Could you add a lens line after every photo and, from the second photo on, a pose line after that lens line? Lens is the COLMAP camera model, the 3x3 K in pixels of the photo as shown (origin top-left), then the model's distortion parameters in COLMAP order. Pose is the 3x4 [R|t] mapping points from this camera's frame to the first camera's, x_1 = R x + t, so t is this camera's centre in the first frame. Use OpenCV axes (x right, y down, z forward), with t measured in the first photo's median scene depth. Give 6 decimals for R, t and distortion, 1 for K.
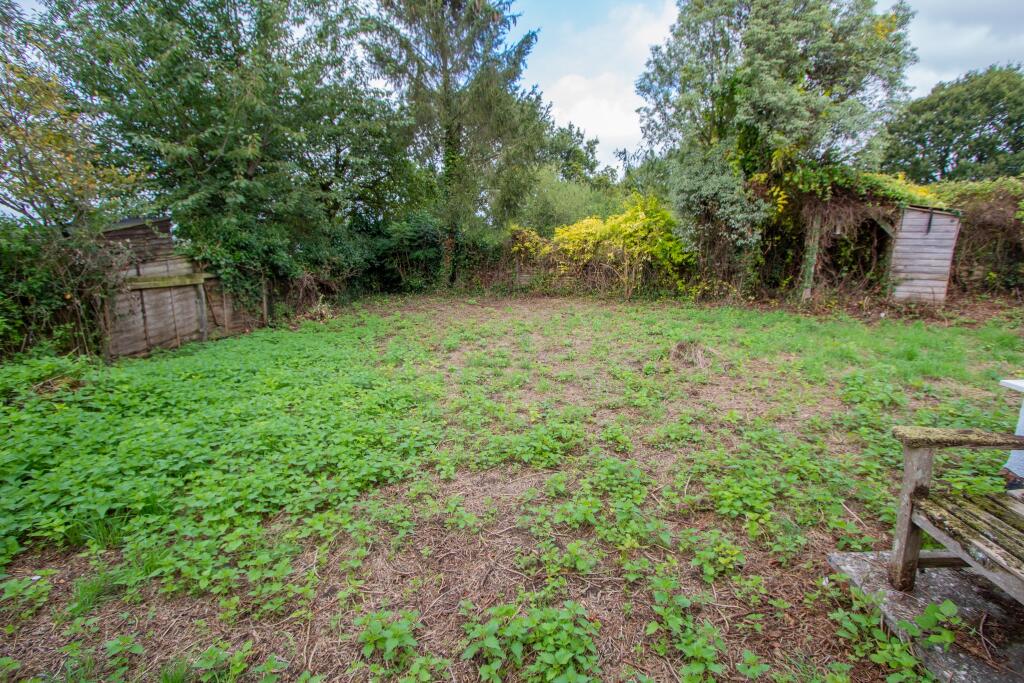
lens RADIAL K [[472.7, 0, 512.0], [0, 472.7, 341.5], [0, 0, 1]] dist [-0.000443, -0.000013]
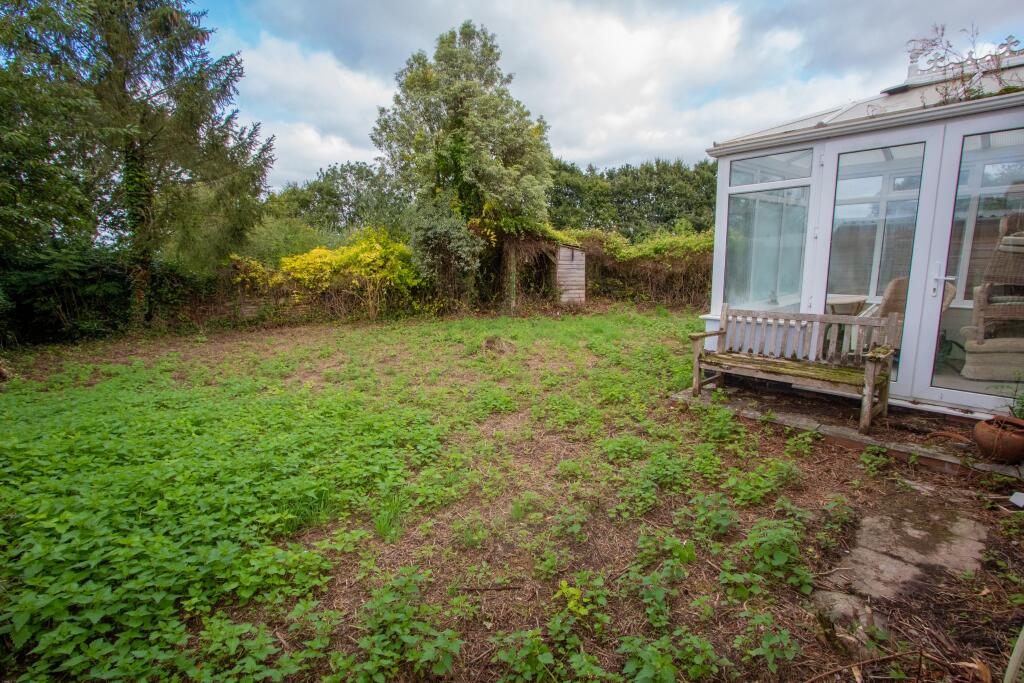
lens RADIAL K [[472.7, 0, 512.0], [0, 472.7, 341.5], [0, 0, 1]] dist [-0.000443, -0.000013]
pose [[0.753610, -0.113345, 0.647476, -0.290056], [0.152019, 0.988370, -0.003916, 0.015301], [-0.639502, 0.101379, 0.762076, -0.062785]]
